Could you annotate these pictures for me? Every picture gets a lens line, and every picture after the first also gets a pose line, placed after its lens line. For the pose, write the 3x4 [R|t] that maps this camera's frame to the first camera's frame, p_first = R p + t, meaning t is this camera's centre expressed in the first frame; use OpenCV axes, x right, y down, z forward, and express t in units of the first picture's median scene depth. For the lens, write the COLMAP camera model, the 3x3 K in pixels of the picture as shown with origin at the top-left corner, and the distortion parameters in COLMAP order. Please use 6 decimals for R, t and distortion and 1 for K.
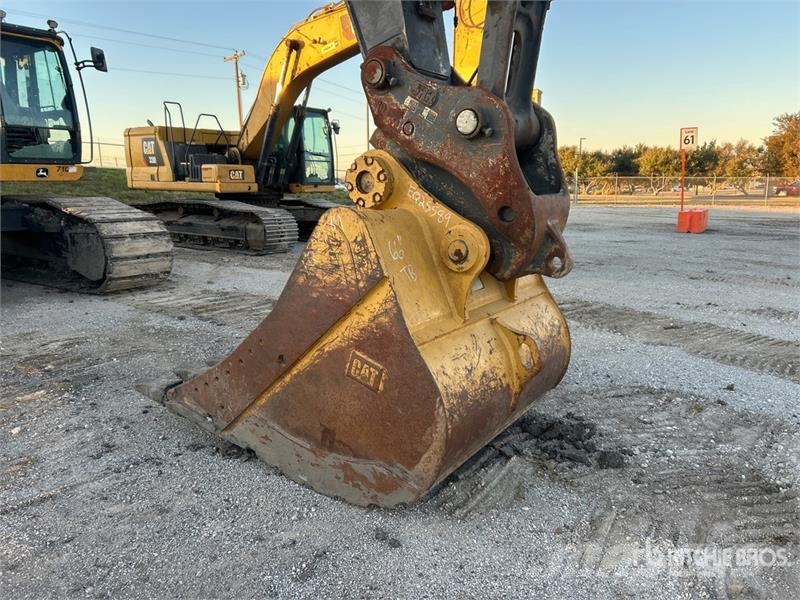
lens RADIAL K [[601.7, 0, 403.4], [0, 601.7, 295.2], [0, 0, 1]] dist [0.054097, -0.059775]
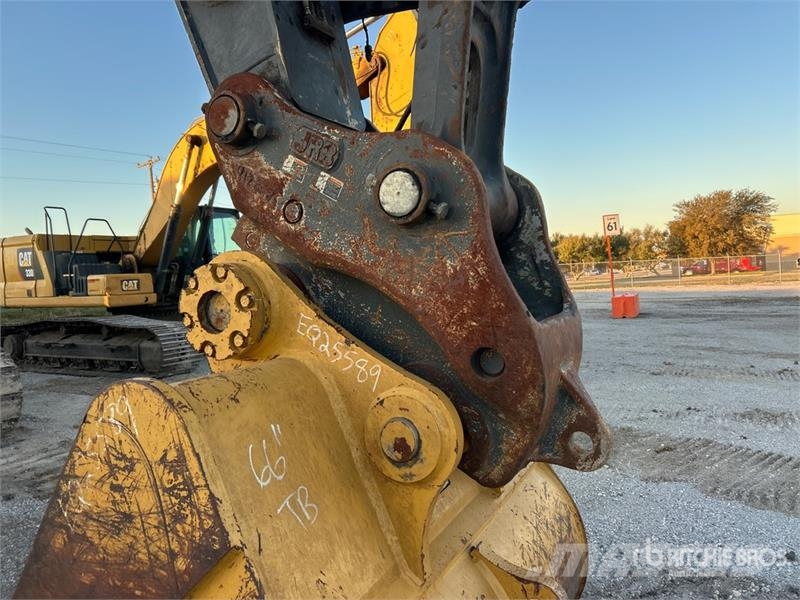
lens RADIAL K [[598.2, 0, 411.0], [0, 598.2, 290.3], [0, 0, 1]] dist [0.082926, -0.112309]
pose [[0.990440, -0.053635, 0.127088, 0.016029], [0.073514, 0.984811, -0.157297, -0.043976], [-0.116721, 0.165136, 0.979340, 0.182416]]
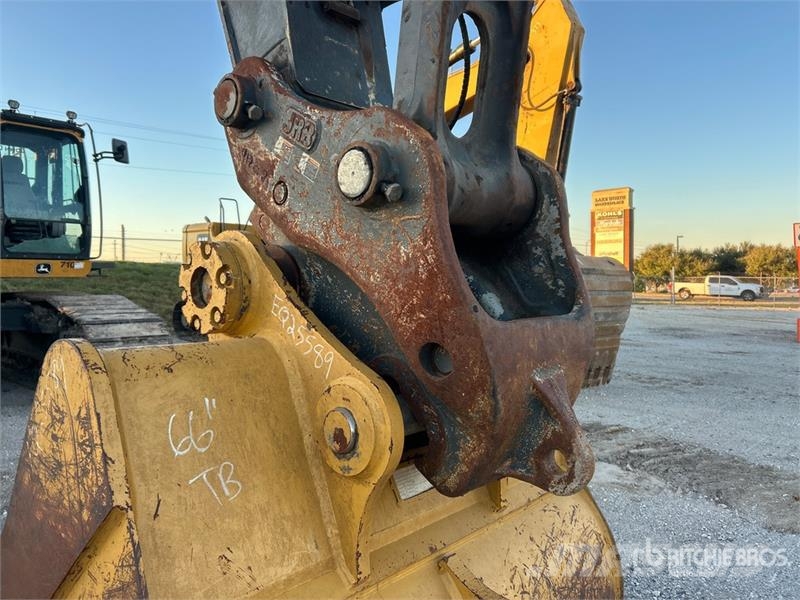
lens RADIAL K [[601.7, 0, 403.4], [0, 601.7, 295.2], [0, 0, 1]] dist [0.054097, -0.059775]
pose [[0.988927, 0.013040, -0.147828, 0.078698], [-0.036131, 0.987314, -0.154615, -0.040562], [0.143937, 0.158244, 0.976853, 0.193680]]
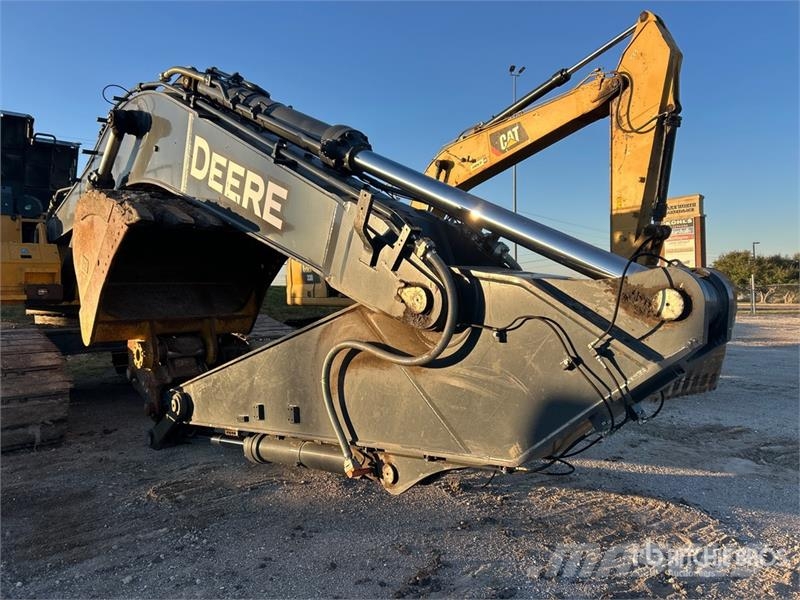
lens RADIAL K [[600.3, 0, 402.1], [0, 600.3, 300.3], [0, 0, 1]] dist [0.058109, -0.061395]
pose [[0.970199, -0.012592, -0.241982, -0.008710], [-0.029317, 0.985213, -0.168809, -0.022099], [0.240530, 0.170873, 0.955483, 0.080759]]
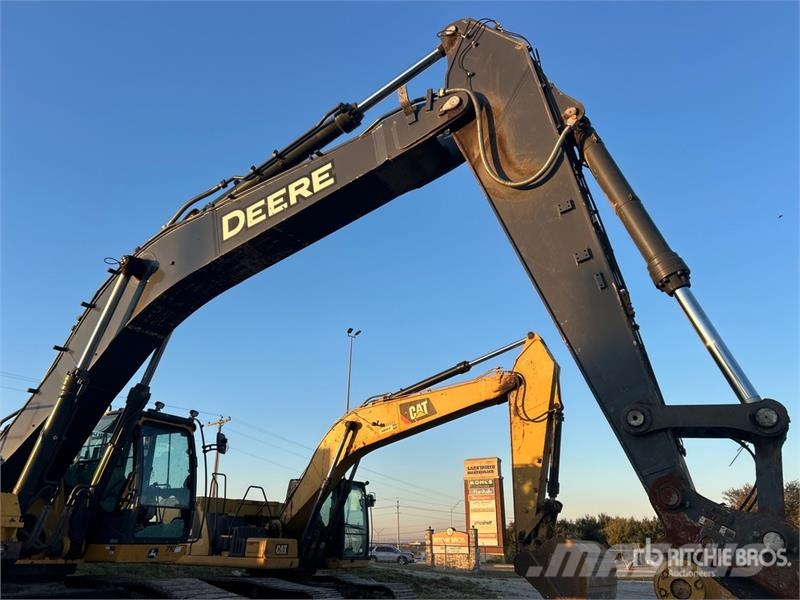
lens RADIAL K [[600.3, 0, 402.1], [0, 600.3, 300.3], [0, 0, 1]] dist [0.058109, -0.061395]
pose [[0.996066, 0.045500, 0.076047, -0.285388], [0.002972, 0.840499, -0.541805, -0.007895], [-0.088570, 0.539899, 0.837057, -0.099233]]
